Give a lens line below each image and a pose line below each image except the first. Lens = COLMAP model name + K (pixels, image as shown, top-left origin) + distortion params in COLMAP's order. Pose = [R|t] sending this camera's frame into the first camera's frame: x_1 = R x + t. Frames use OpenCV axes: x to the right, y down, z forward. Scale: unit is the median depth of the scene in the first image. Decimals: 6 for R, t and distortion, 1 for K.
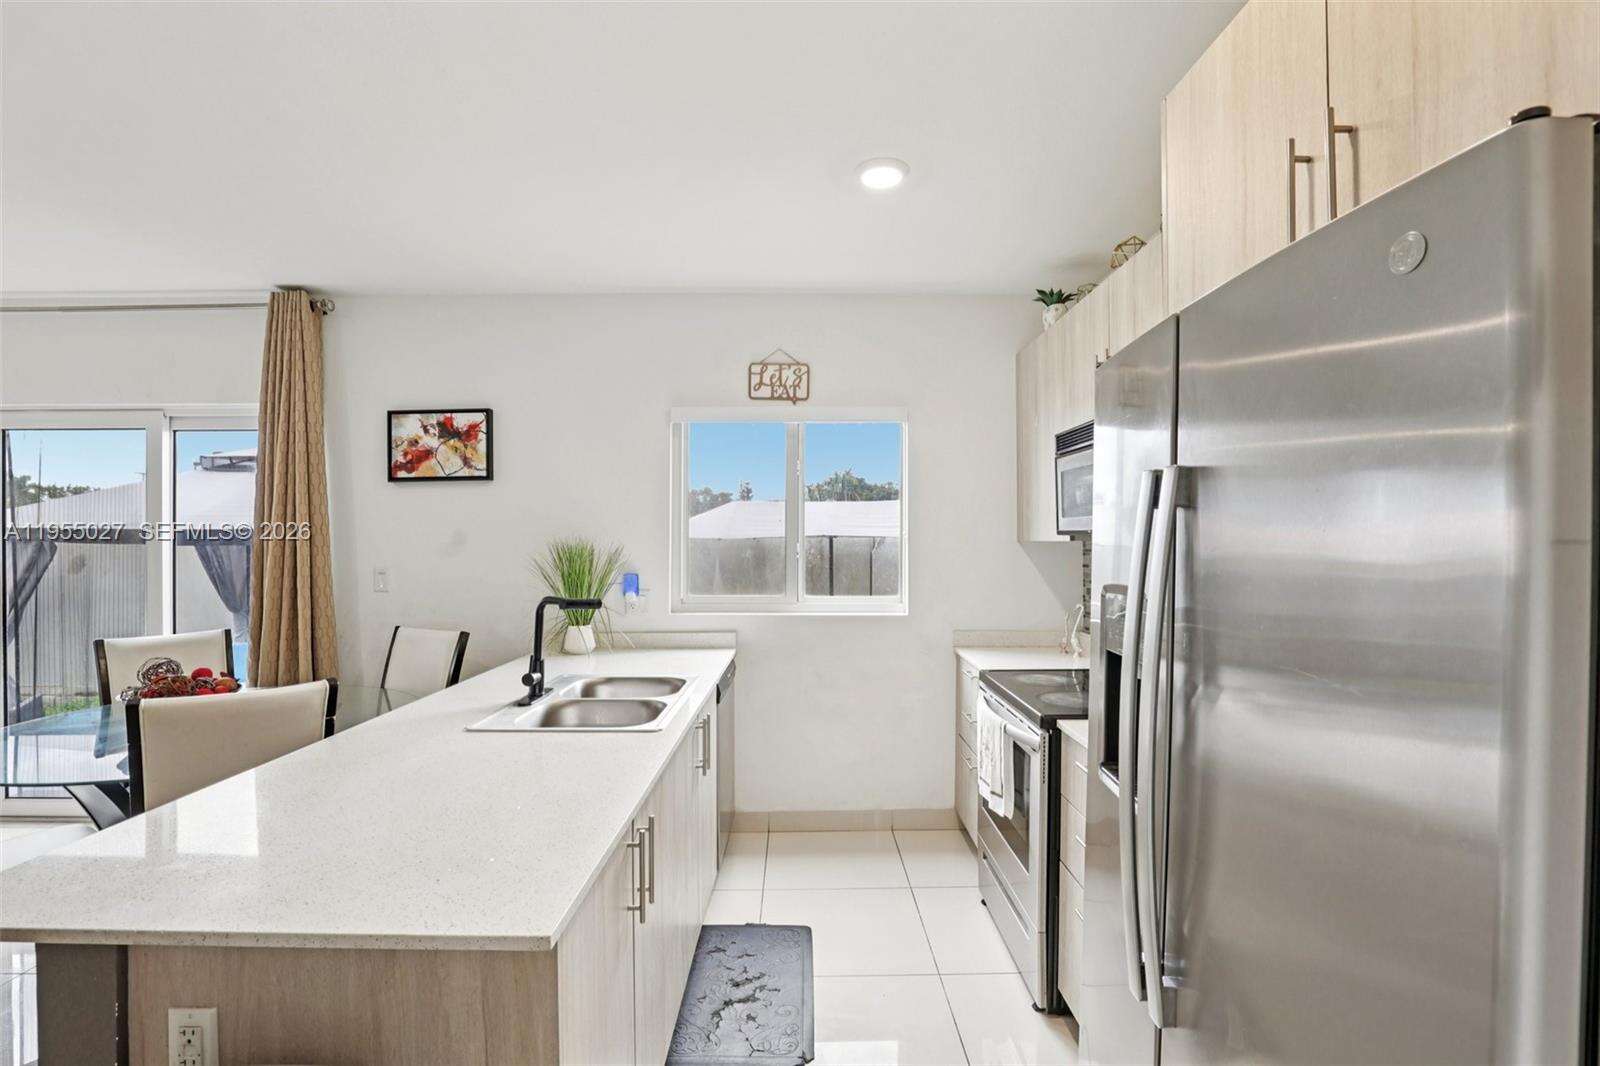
lens RADIAL K [[736.2, 0, 807.1], [0, 736.2, 543.8], [0, 0, 1]] dist [-0.035324, 0.007927]
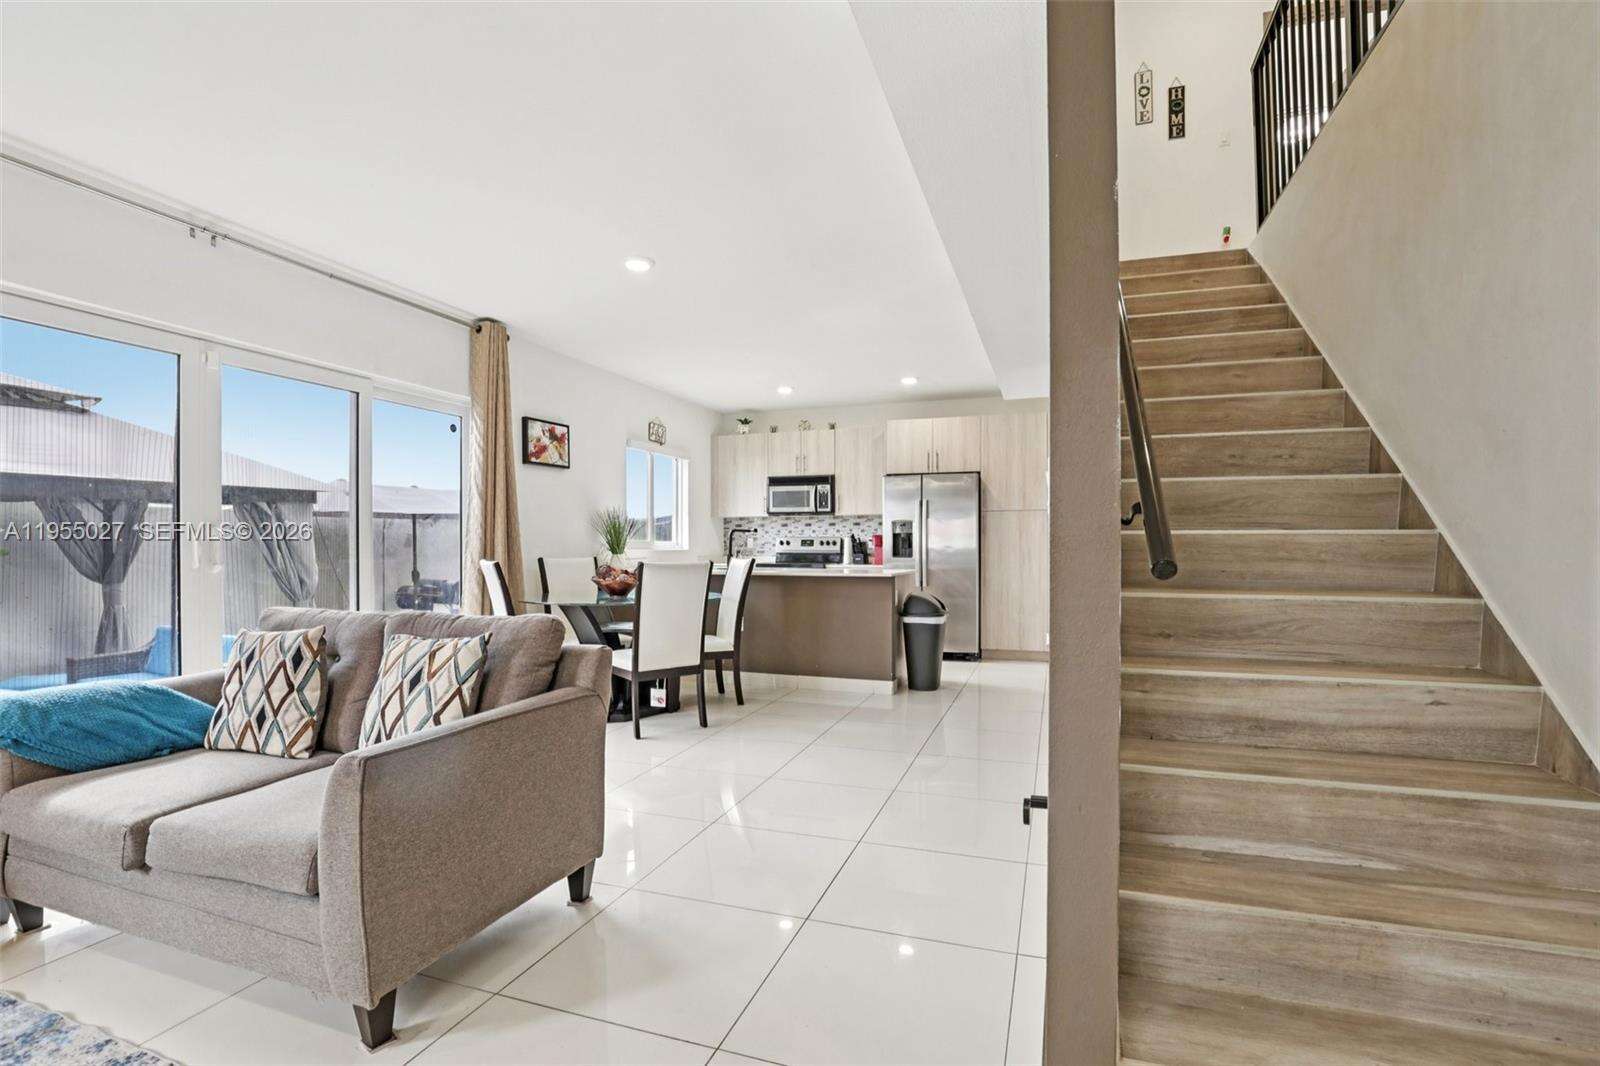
lens RADIAL K [[736.2, 0, 809.5], [0, 736.2, 549.9], [0, 0, 1]] dist [-0.035324, 0.007927]
pose [[0.338064, -0.007410, 0.941094, -1.810222], [0.001777, 0.999972, 0.007235, 0.084632], [-0.941122, -0.000773, 0.338067, -0.068277]]
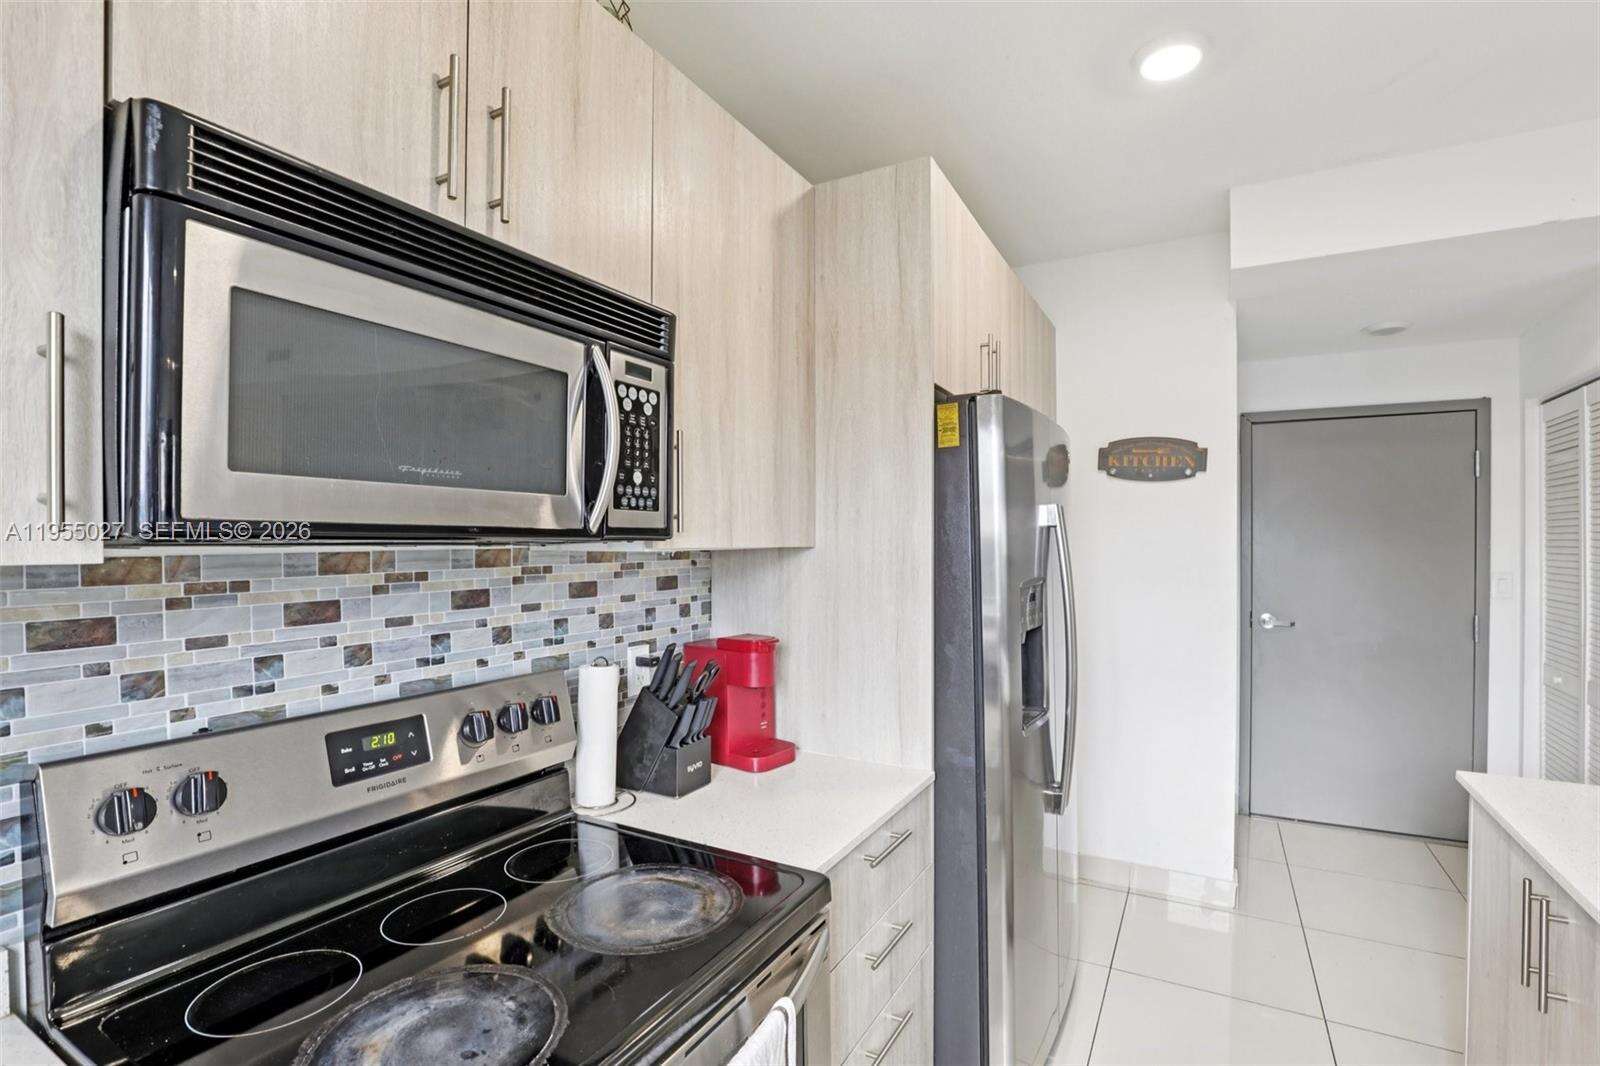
lens RADIAL K [[736.2, 0, 796.7], [0, 736.2, 547.5], [0, 0, 1]] dist [-0.035324, 0.007927]
pose [[-0.863966, -0.001647, 0.503547, 0.044983], [0.004039, 0.999940, 0.010202, -0.009070], [-0.503533, 0.010848, -0.863908, 0.894520]]
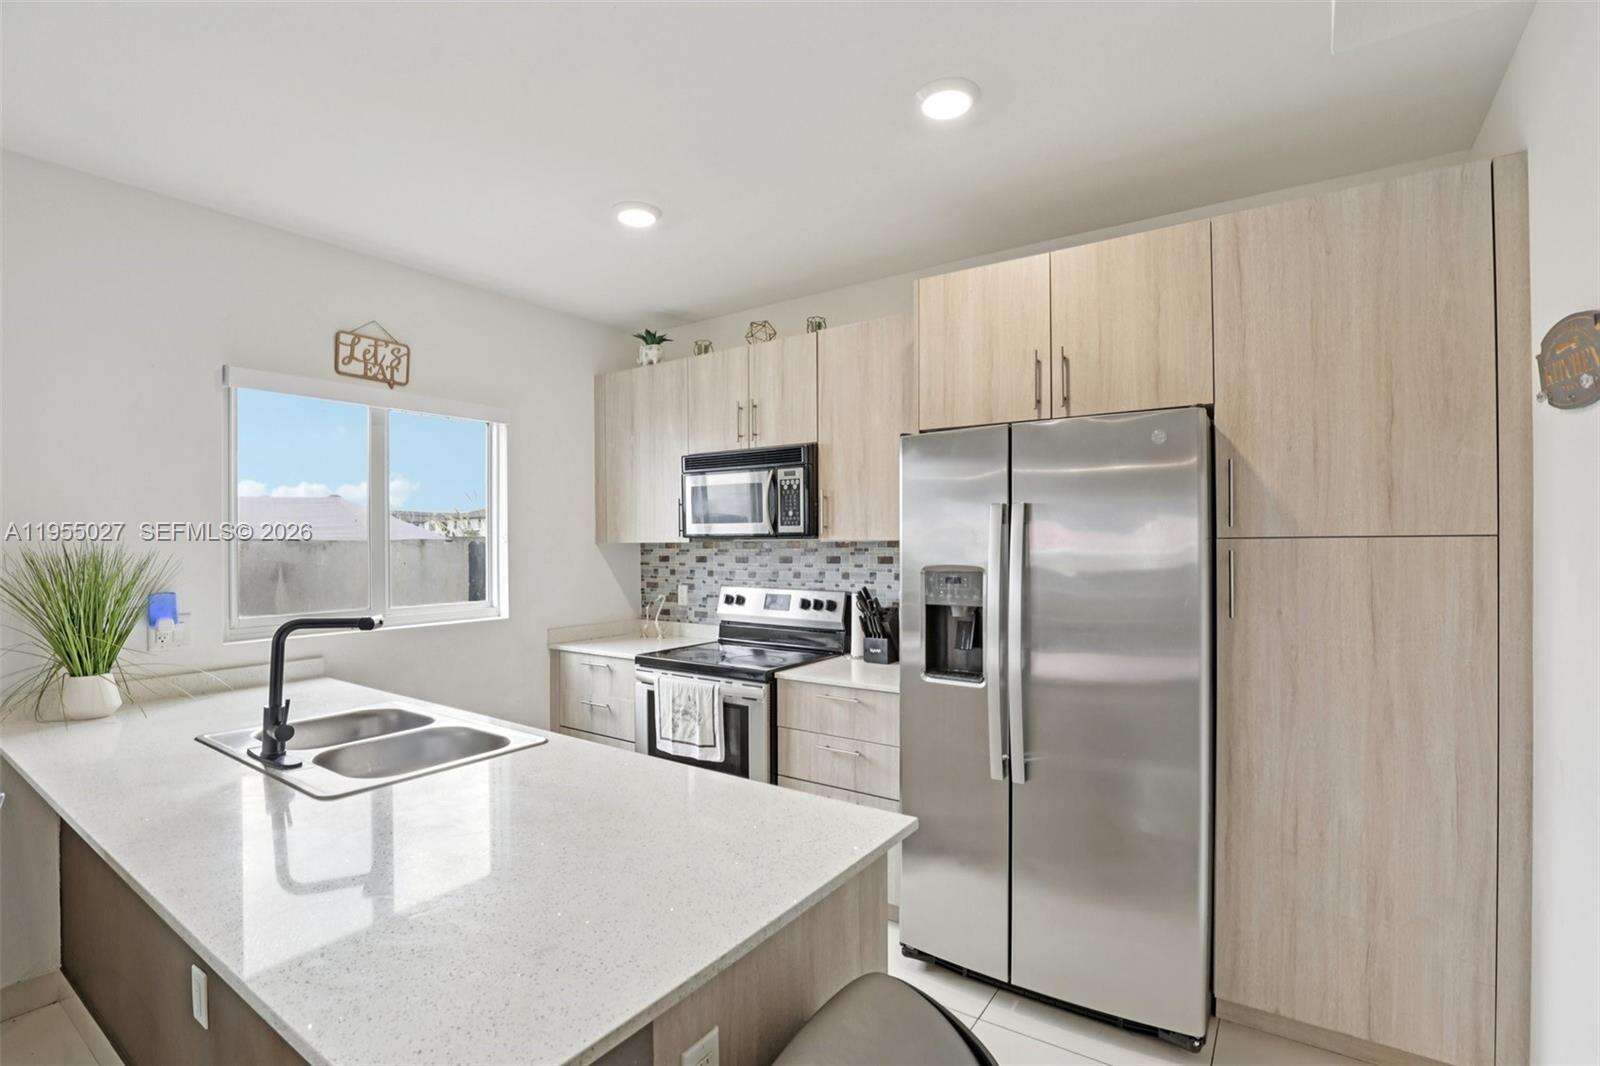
lens RADIAL K [[736.2, 0, 808.4], [0, 736.2, 541.4], [0, 0, 1]] dist [-0.035324, 0.007927]
pose [[0.575738, -0.003880, 0.817625, -0.446767], [0.007586, 0.999971, -0.000596, -0.003150], [-0.817599, 0.006546, 0.575751, 0.098832]]
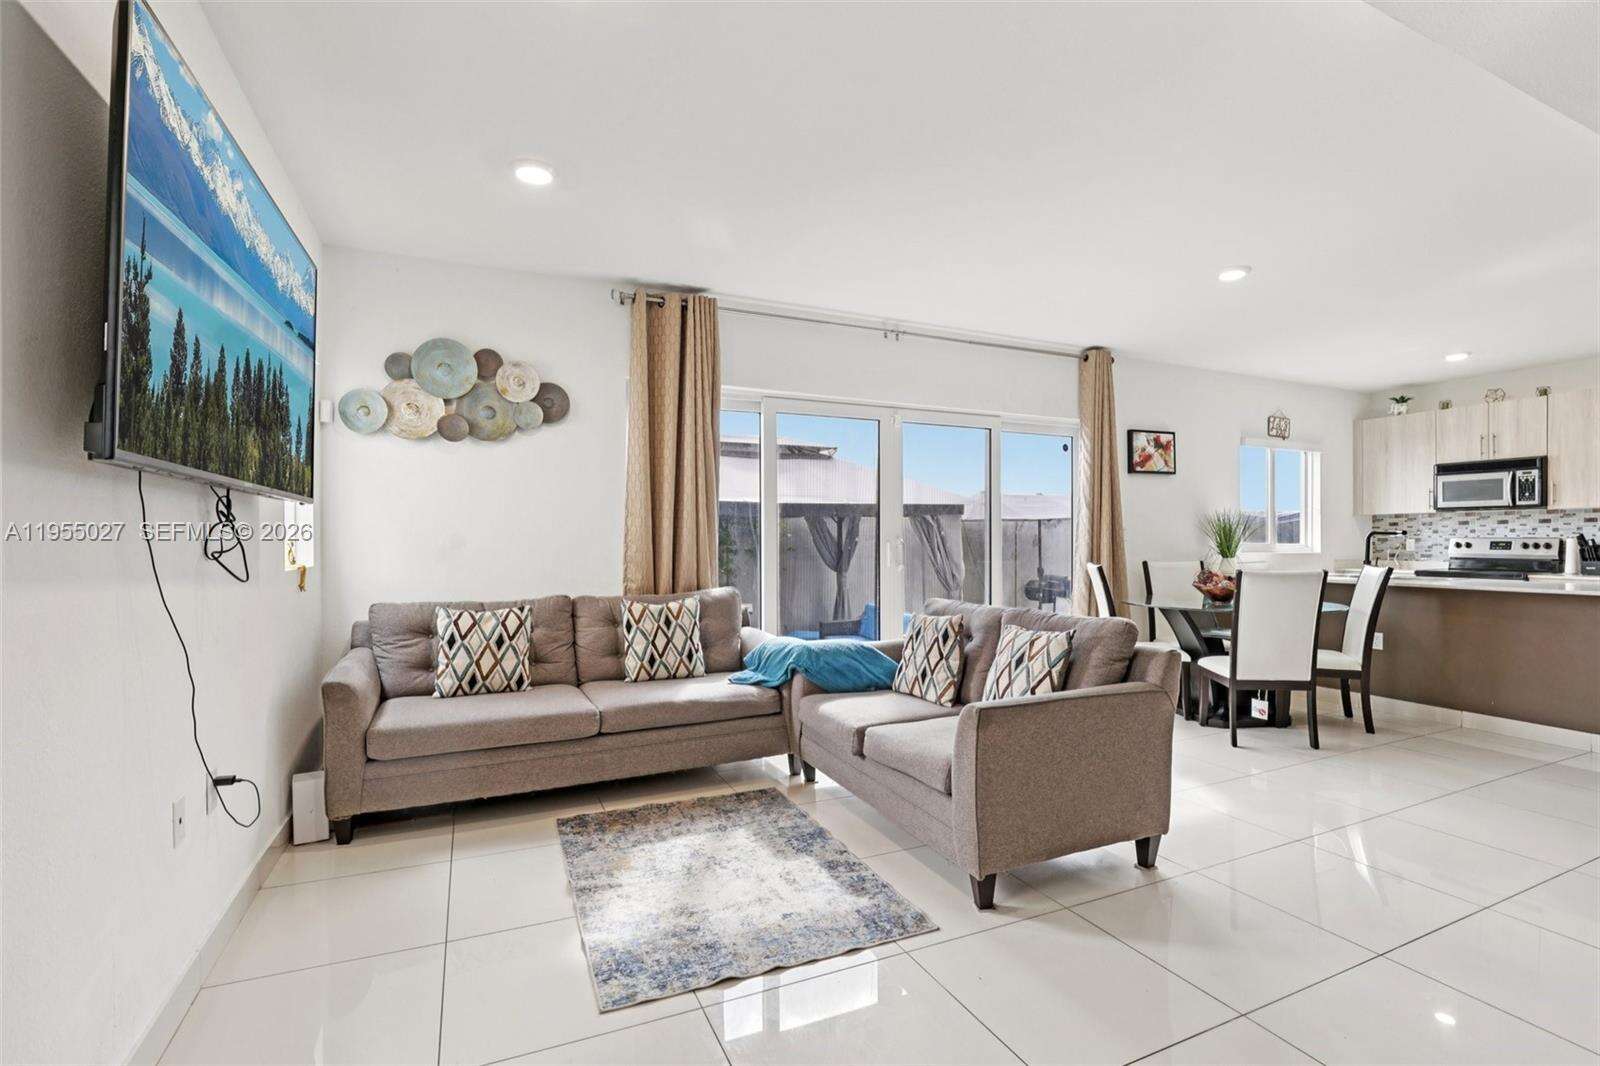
lens RADIAL K [[736.2, 0, 809.8], [0, 736.2, 544.1], [0, 0, 1]] dist [-0.035324, 0.007927]
pose [[0.914891, -0.004237, 0.403678, -1.890059], [0.002656, 0.999986, 0.004477, 0.063900], [-0.403692, -0.003024, 0.914890, -0.202032]]
